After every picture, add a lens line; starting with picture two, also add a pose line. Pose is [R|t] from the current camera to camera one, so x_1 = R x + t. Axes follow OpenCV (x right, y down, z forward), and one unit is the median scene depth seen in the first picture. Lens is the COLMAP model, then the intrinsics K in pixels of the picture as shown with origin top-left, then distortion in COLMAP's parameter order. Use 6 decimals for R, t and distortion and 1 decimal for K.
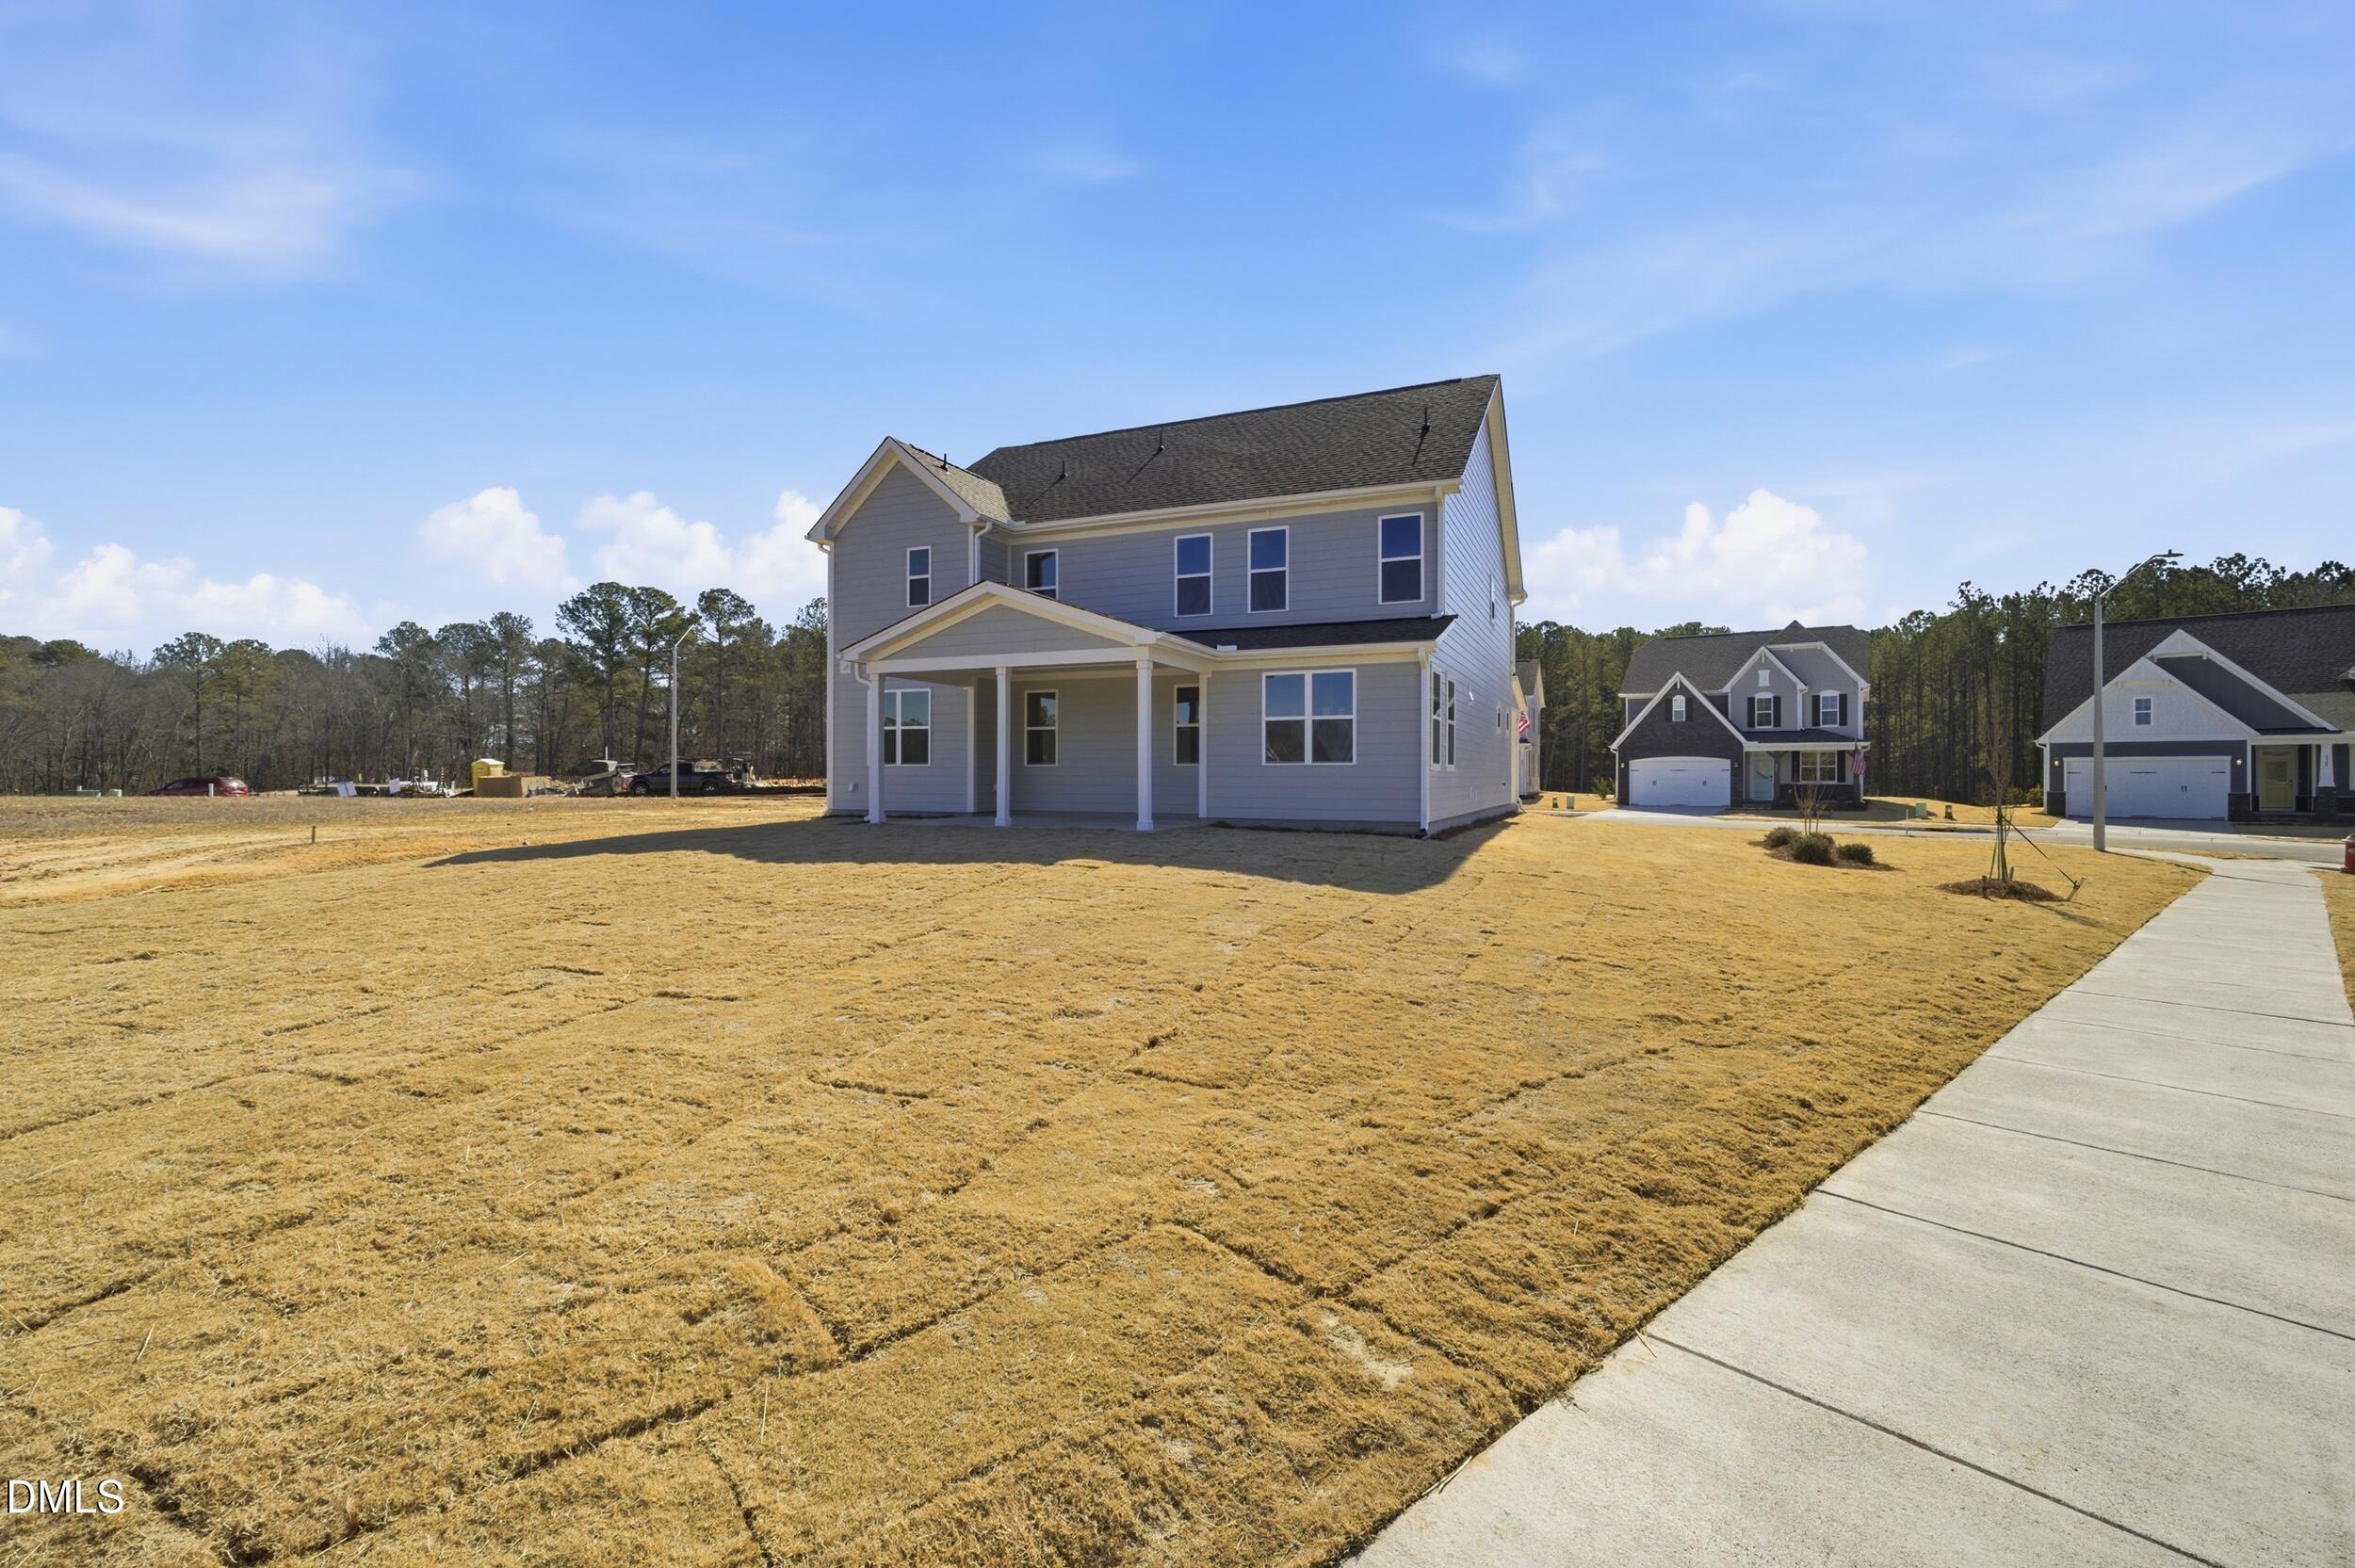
lens RADIAL K [[1008.8, 0, 1180.9], [0, 1008.8, 784.0], [0, 0, 1]] dist [-0.006487, 0.003214]
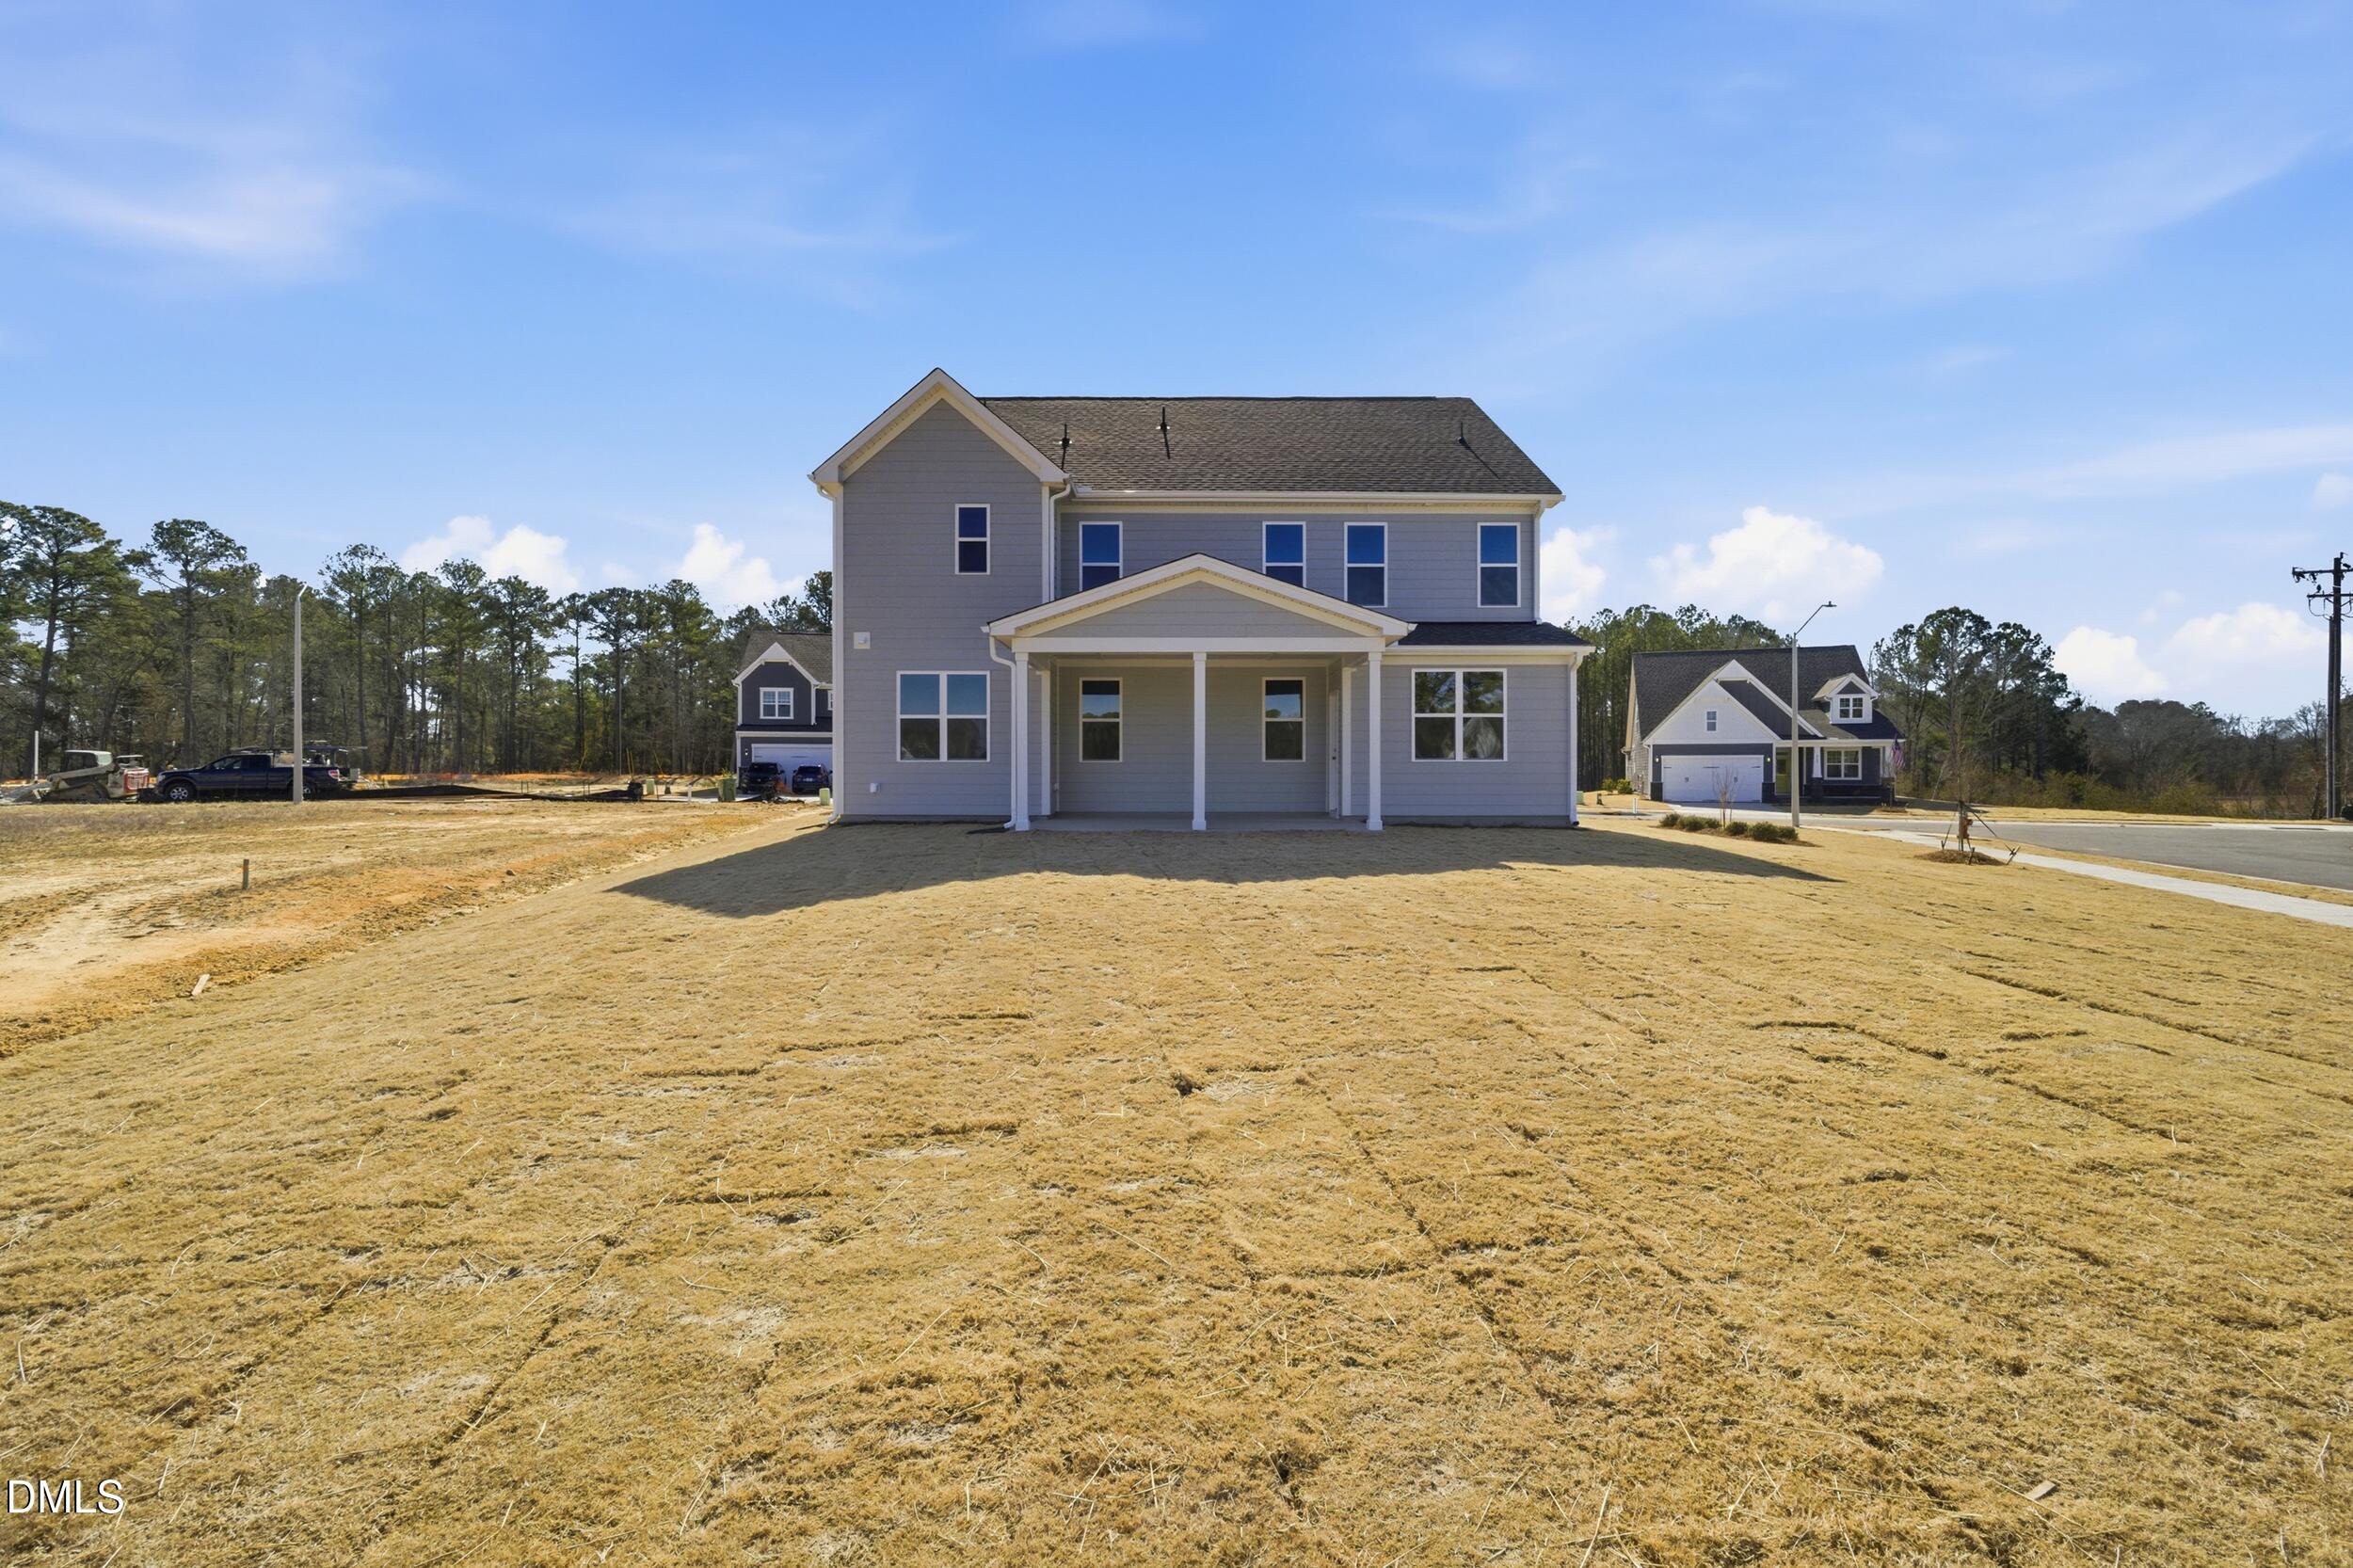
lens RADIAL K [[1008.0, 0, 1179.9], [0, 1008.0, 784.0], [0, 0, 1]] dist [-0.006487, 0.003214]
pose [[0.916862, -0.007111, 0.399140, -0.399383], [0.004674, 0.999964, 0.007079, -0.004178], [-0.399176, -0.004625, 0.916862, 0.137370]]
